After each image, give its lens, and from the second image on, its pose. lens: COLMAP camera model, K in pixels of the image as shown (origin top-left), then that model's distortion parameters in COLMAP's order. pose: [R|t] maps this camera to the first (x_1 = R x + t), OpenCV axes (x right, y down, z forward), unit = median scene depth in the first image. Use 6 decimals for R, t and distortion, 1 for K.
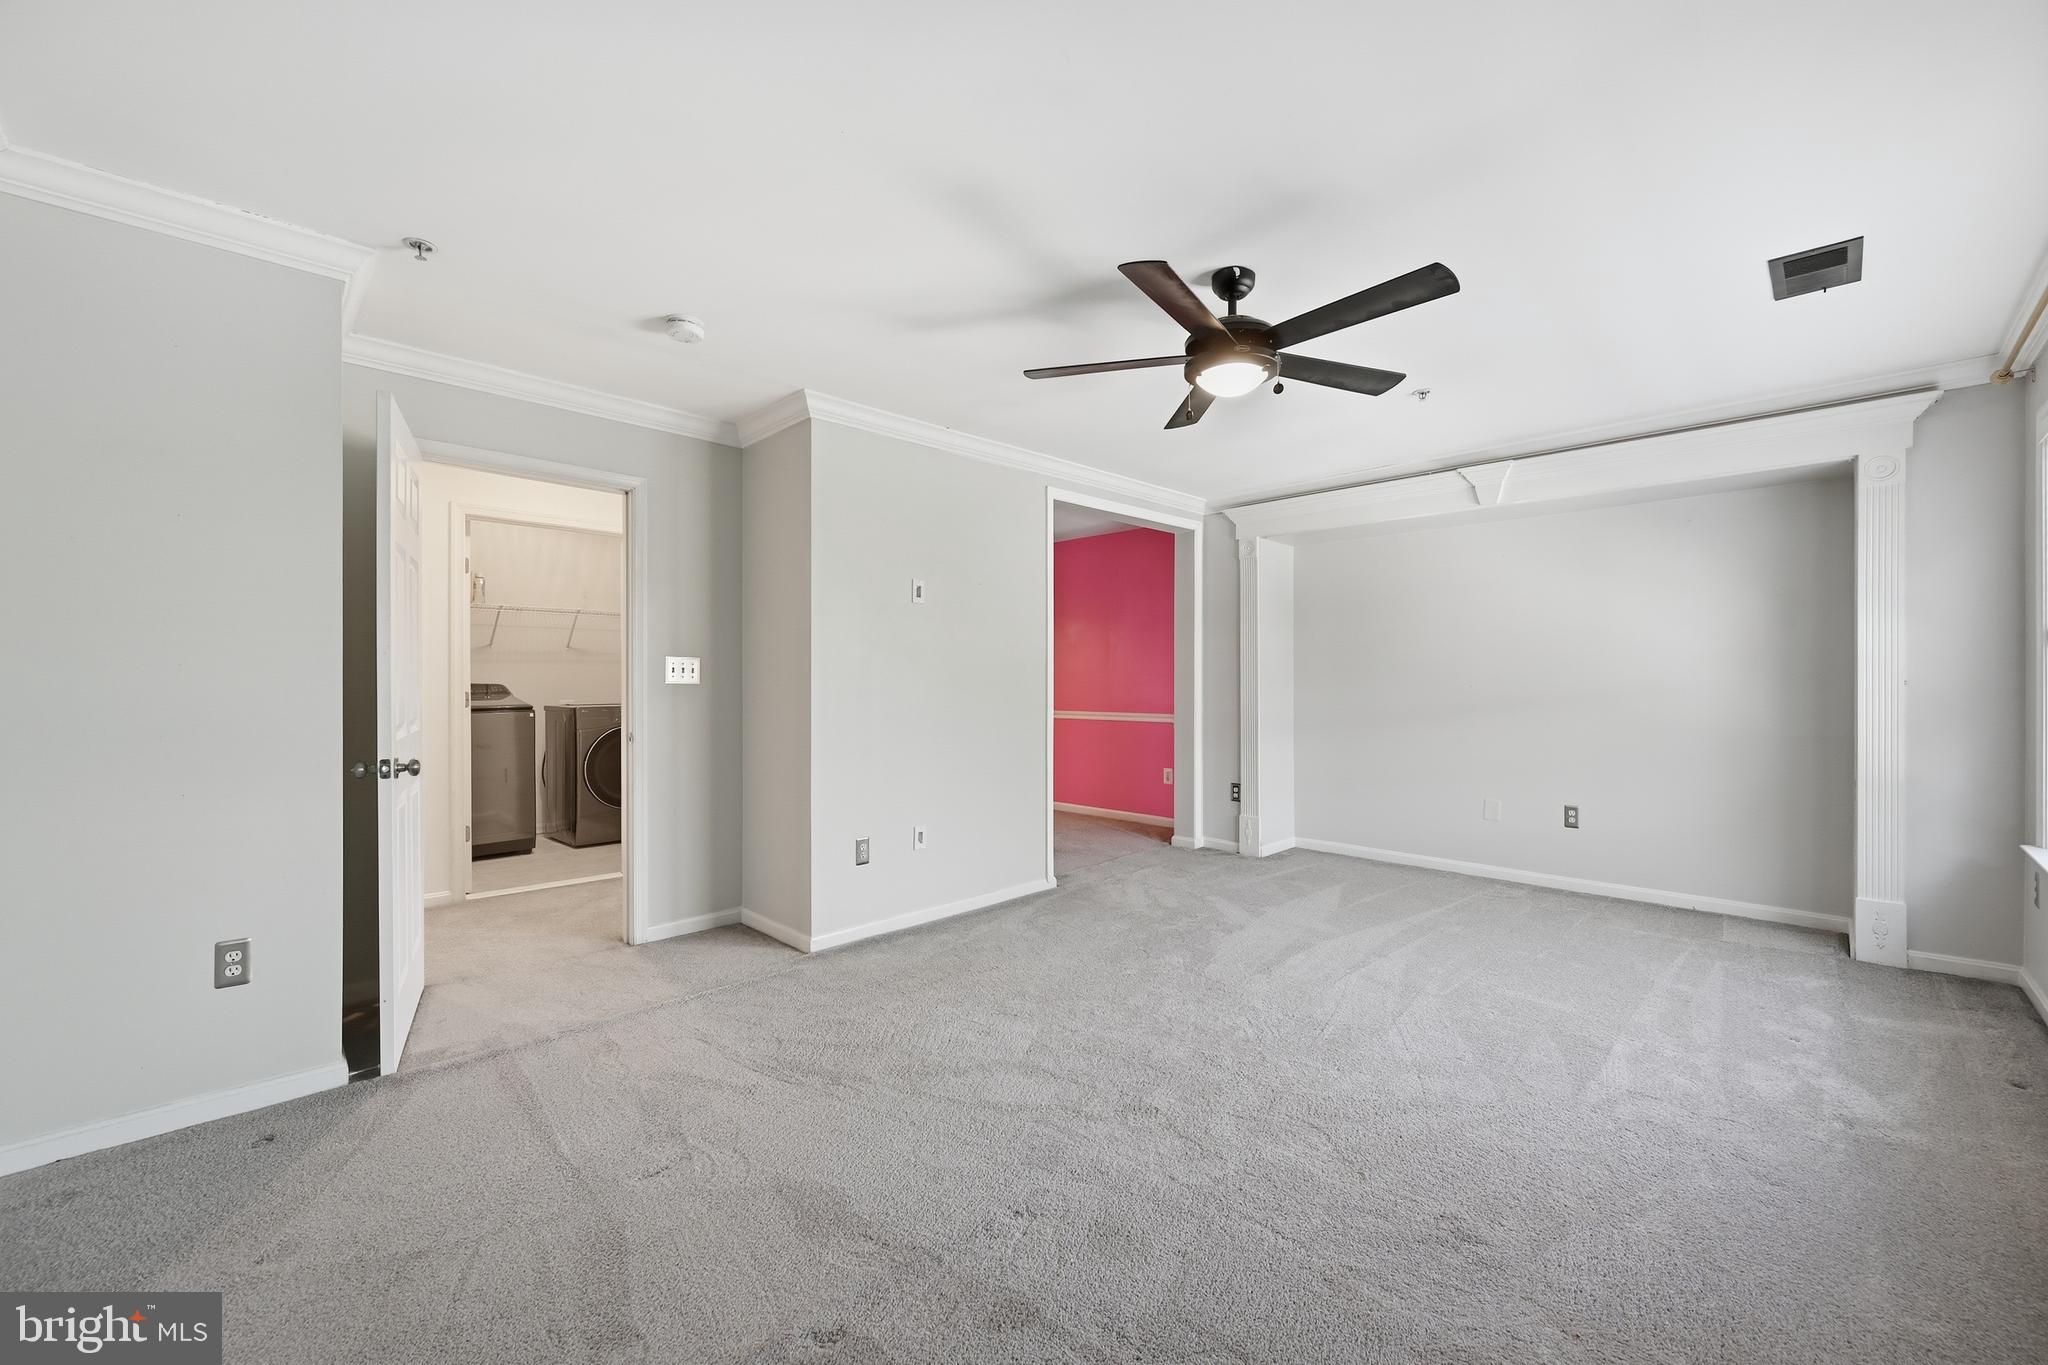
lens RADIAL K [[802.0, 0, 1038.5], [0, 802.0, 685.5], [0, 0, 1]] dist [-0.002476, 0.000649]
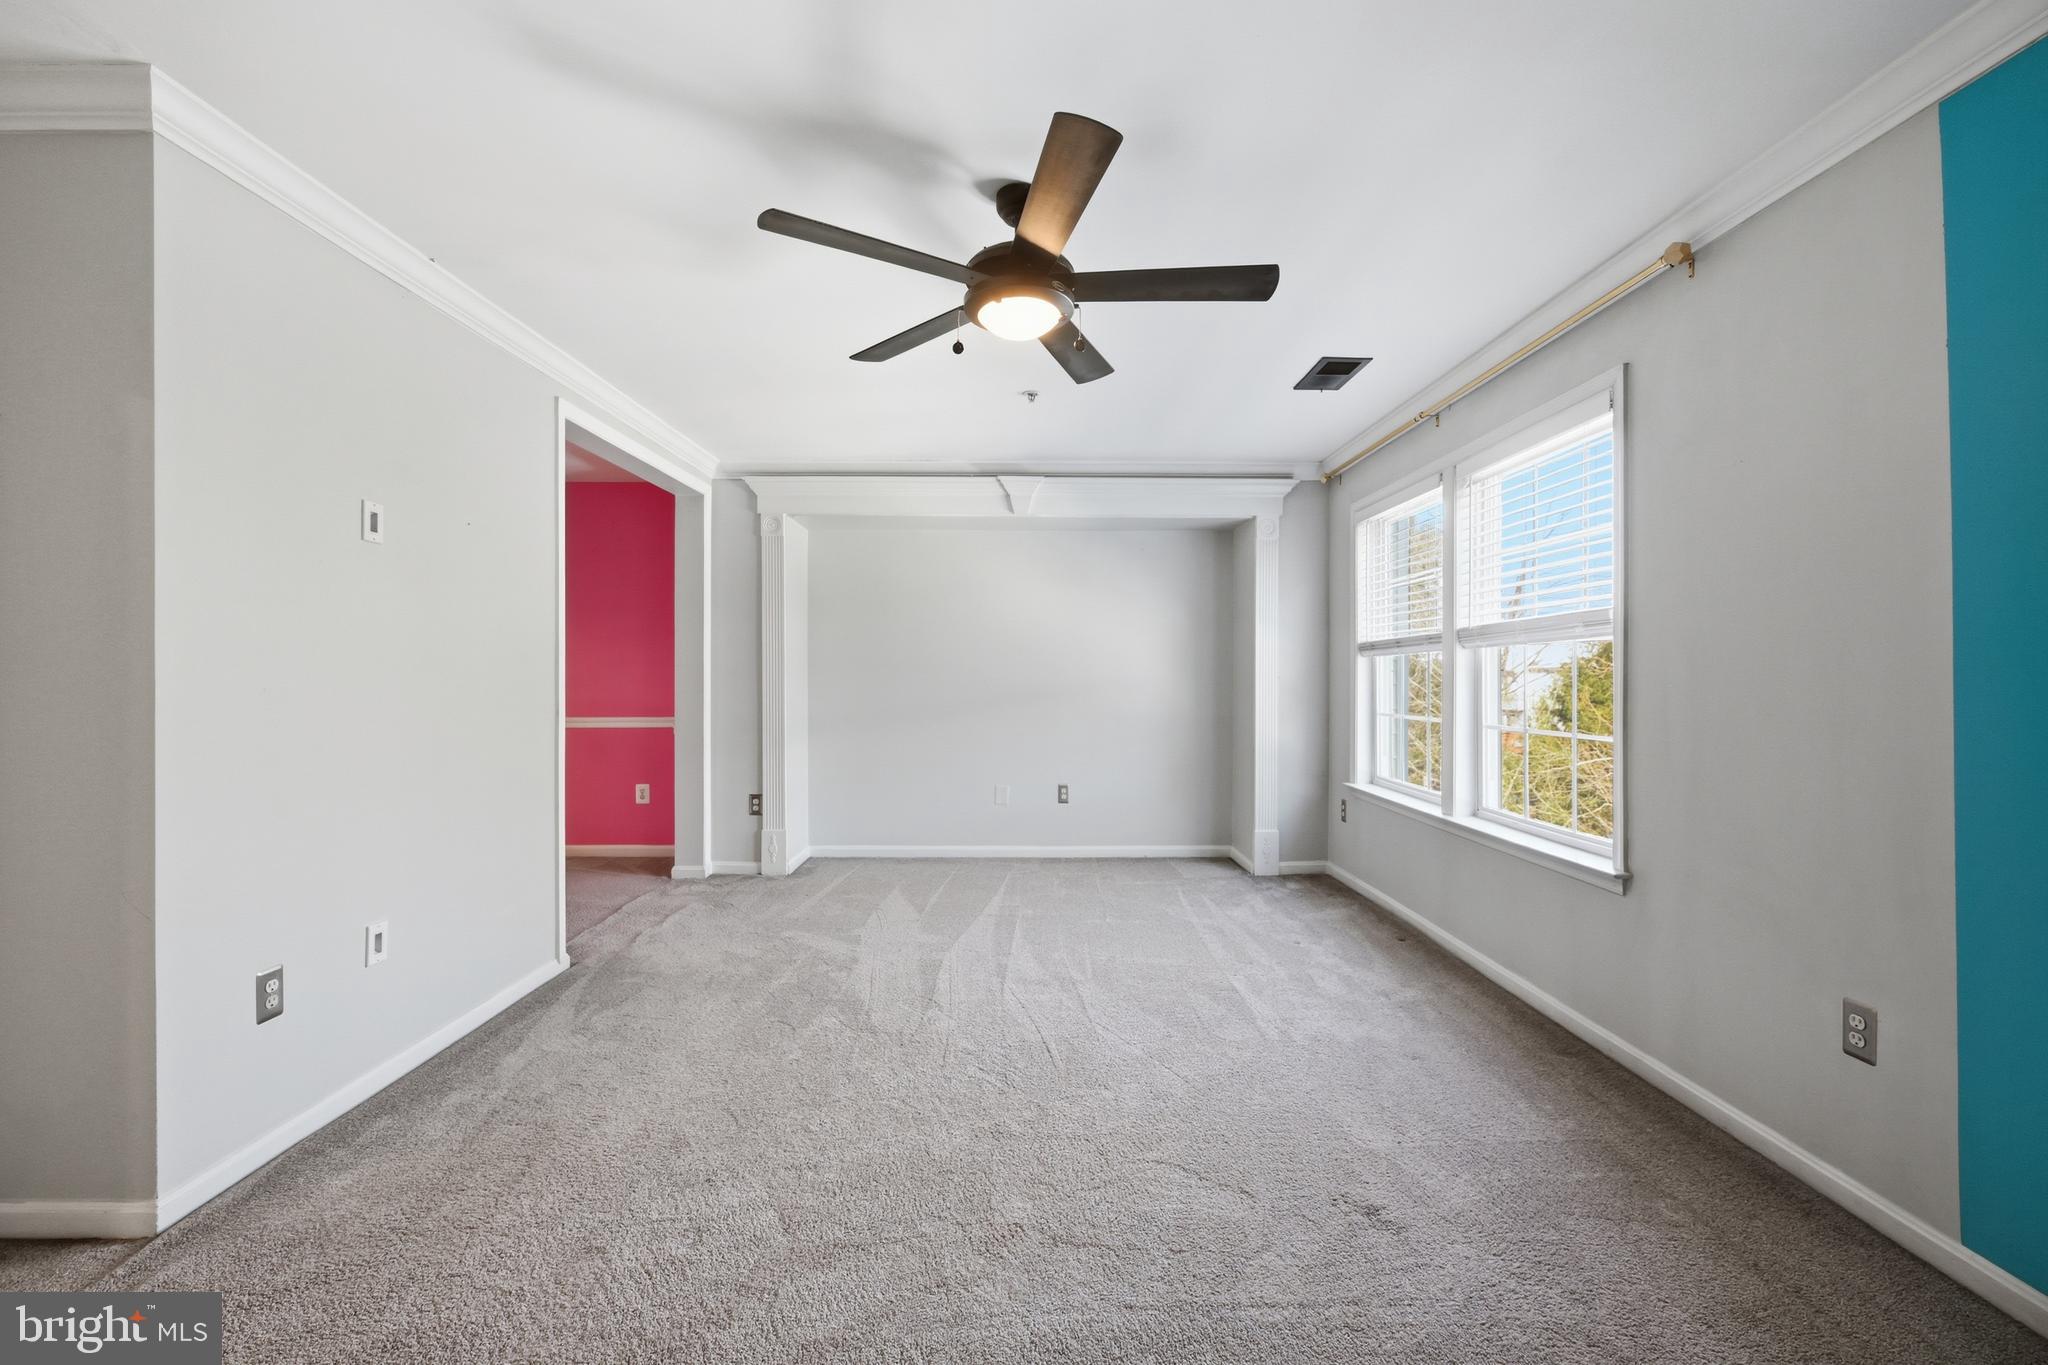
lens RADIAL K [[802.0, 0, 1018.3], [0, 802.0, 680.6], [0, 0, 1]] dist [-0.002476, 0.000649]
pose [[0.708600, -0.002390, 0.705607, -0.228844], [0.003493, 0.999994, -0.000121, 0.000285], [-0.705602, 0.002550, 0.708604, 0.256565]]
